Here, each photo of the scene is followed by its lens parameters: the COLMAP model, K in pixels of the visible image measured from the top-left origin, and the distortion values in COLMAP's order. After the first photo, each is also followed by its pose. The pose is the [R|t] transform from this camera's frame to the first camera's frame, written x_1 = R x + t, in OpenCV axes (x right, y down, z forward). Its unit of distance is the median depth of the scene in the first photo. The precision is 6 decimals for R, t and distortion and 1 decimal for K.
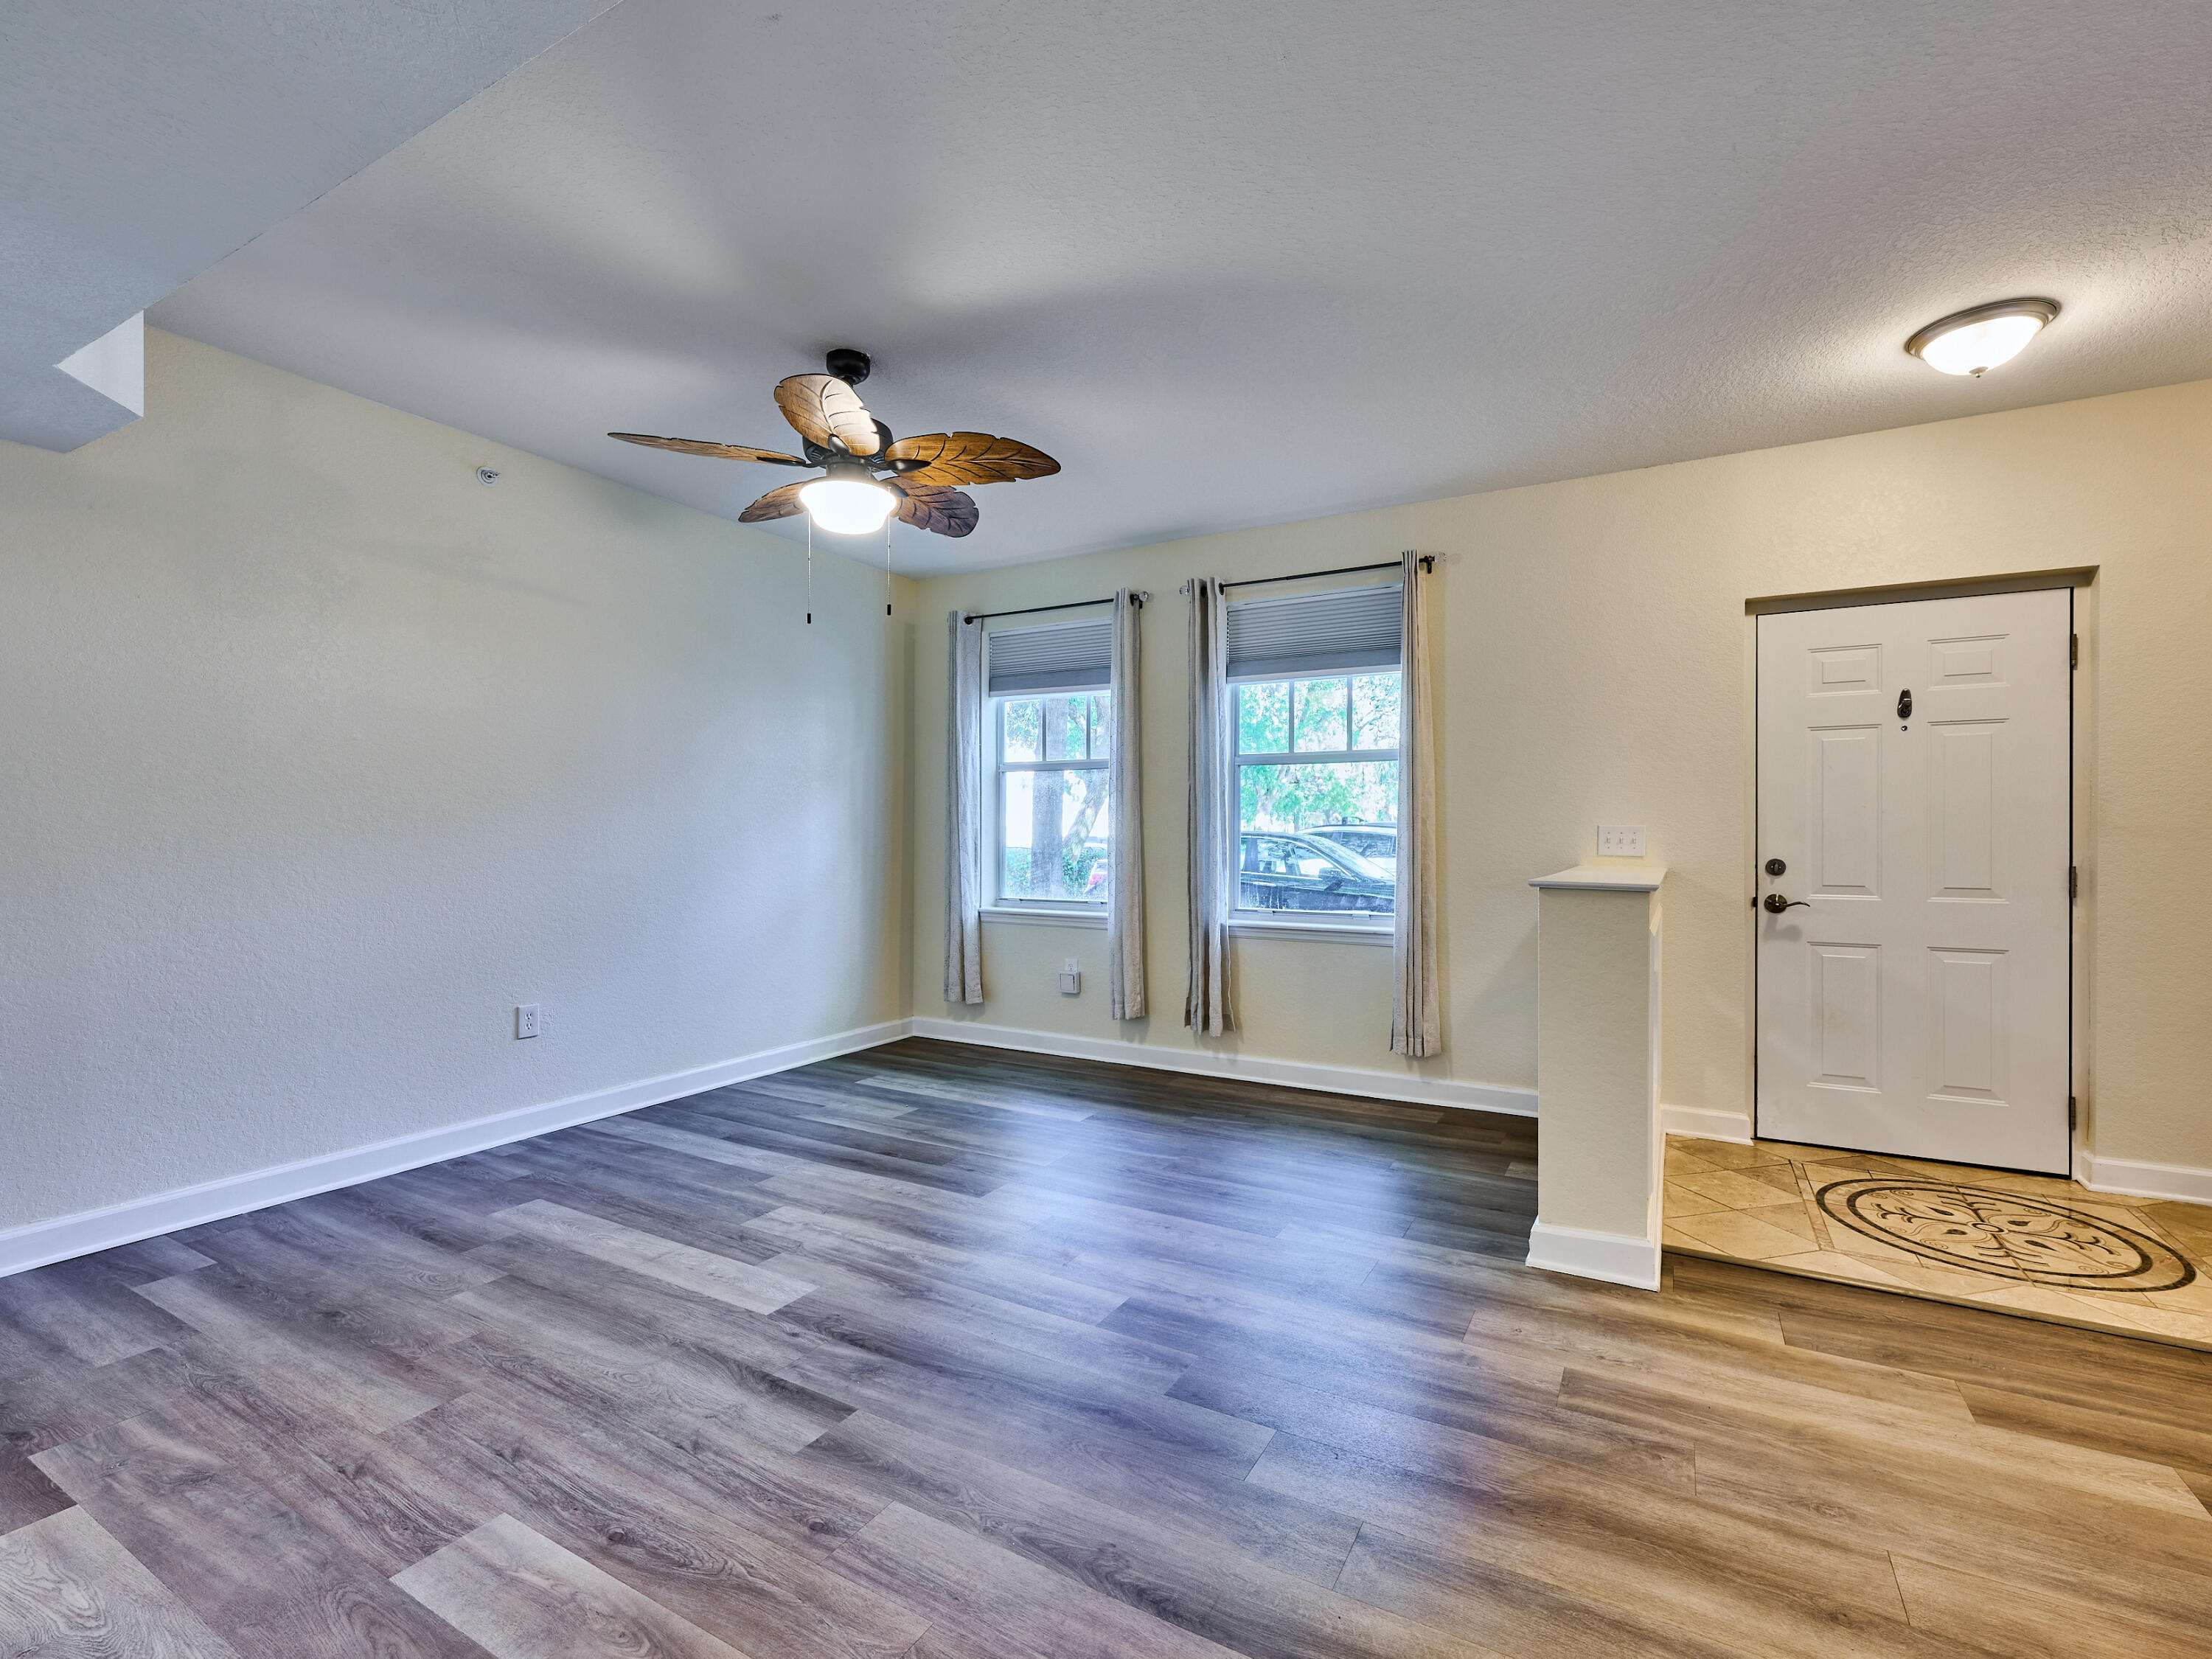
lens RADIAL K [[985.8, 0, 1118.5], [0, 985.8, 848.9], [0, 0, 1]] dist [-0.001531, 0.000076]
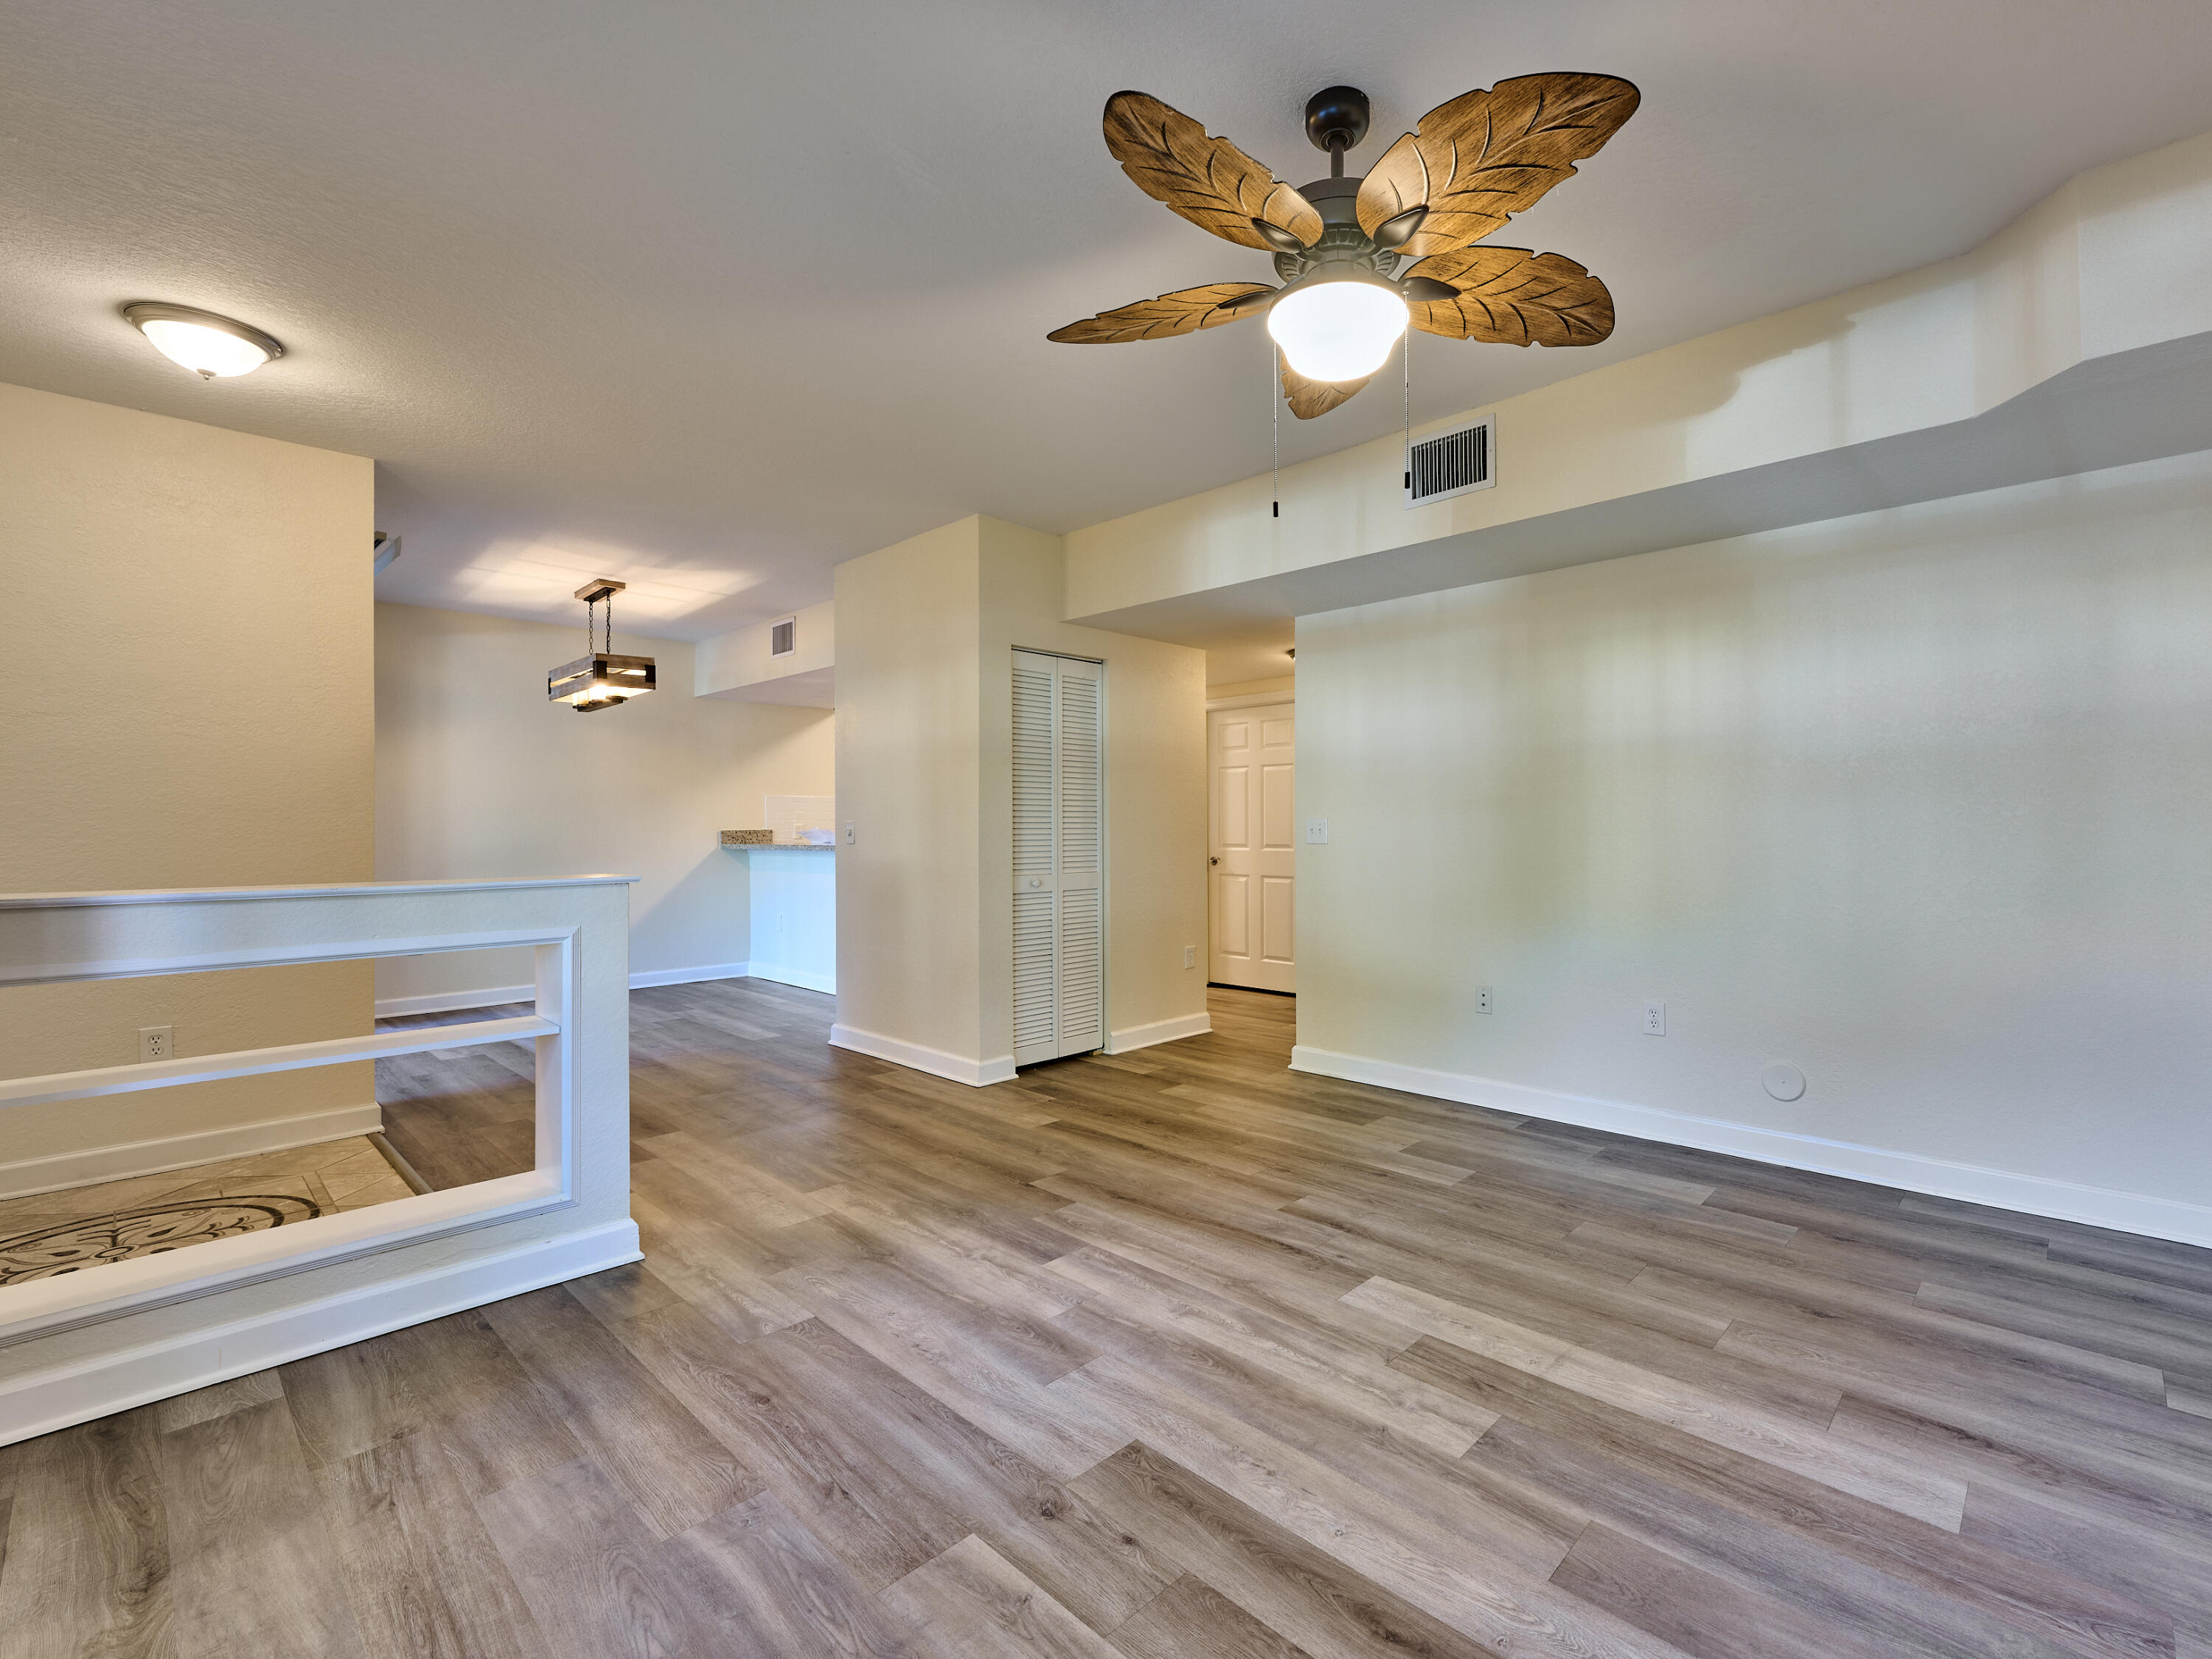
lens RADIAL K [[982.3, 0, 1221.8], [0, 982.3, 829.4], [0, 0, 1]] dist [0.001313, 0.000419]
pose [[-0.976828, 0.002073, 0.214015, -0.444905], [0.005218, 0.999887, 0.014129, -0.030221], [-0.213962, 0.014918, -0.976728, 2.180488]]
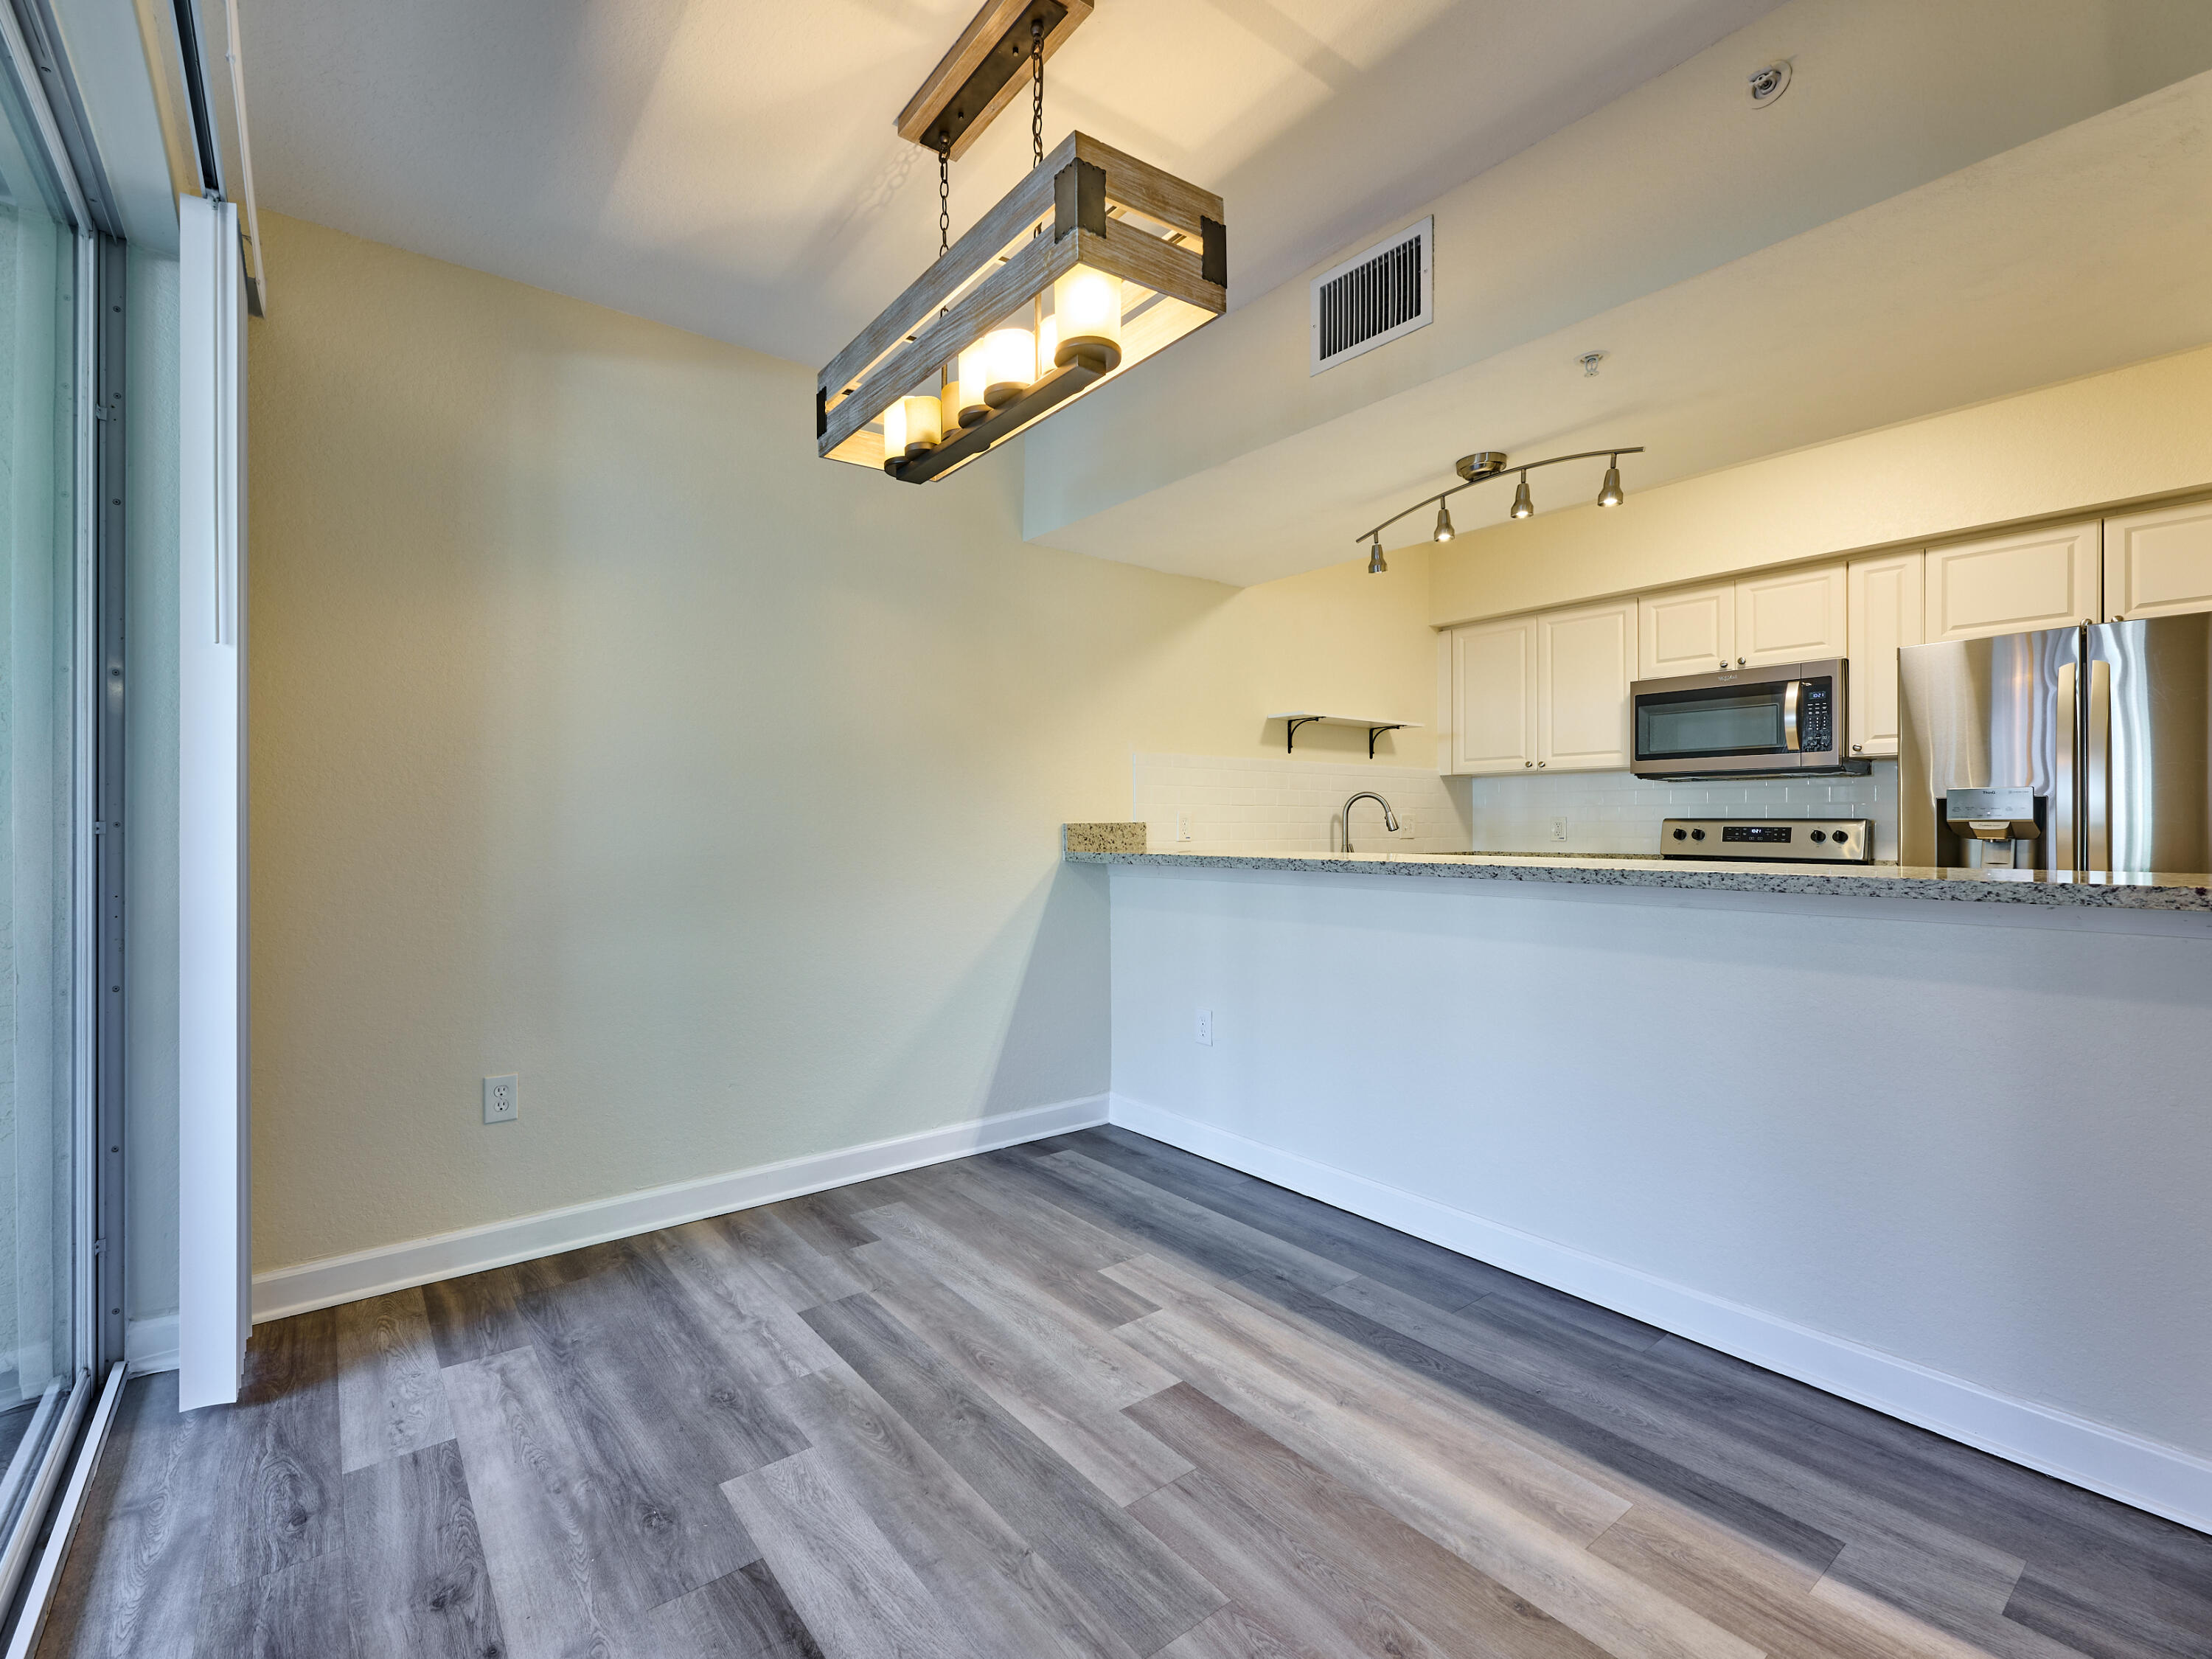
lens RADIAL K [[987.3, 0, 1055.6], [0, 987.3, 834.3], [0, 0, 1]] dist [-0.001041, 0.000257]
pose [[-0.911962, -0.004857, 0.410245, 1.307411], [0.004308, 0.999761, 0.021413, -0.005003], [-0.410251, 0.021295, -0.911724, 0.742549]]
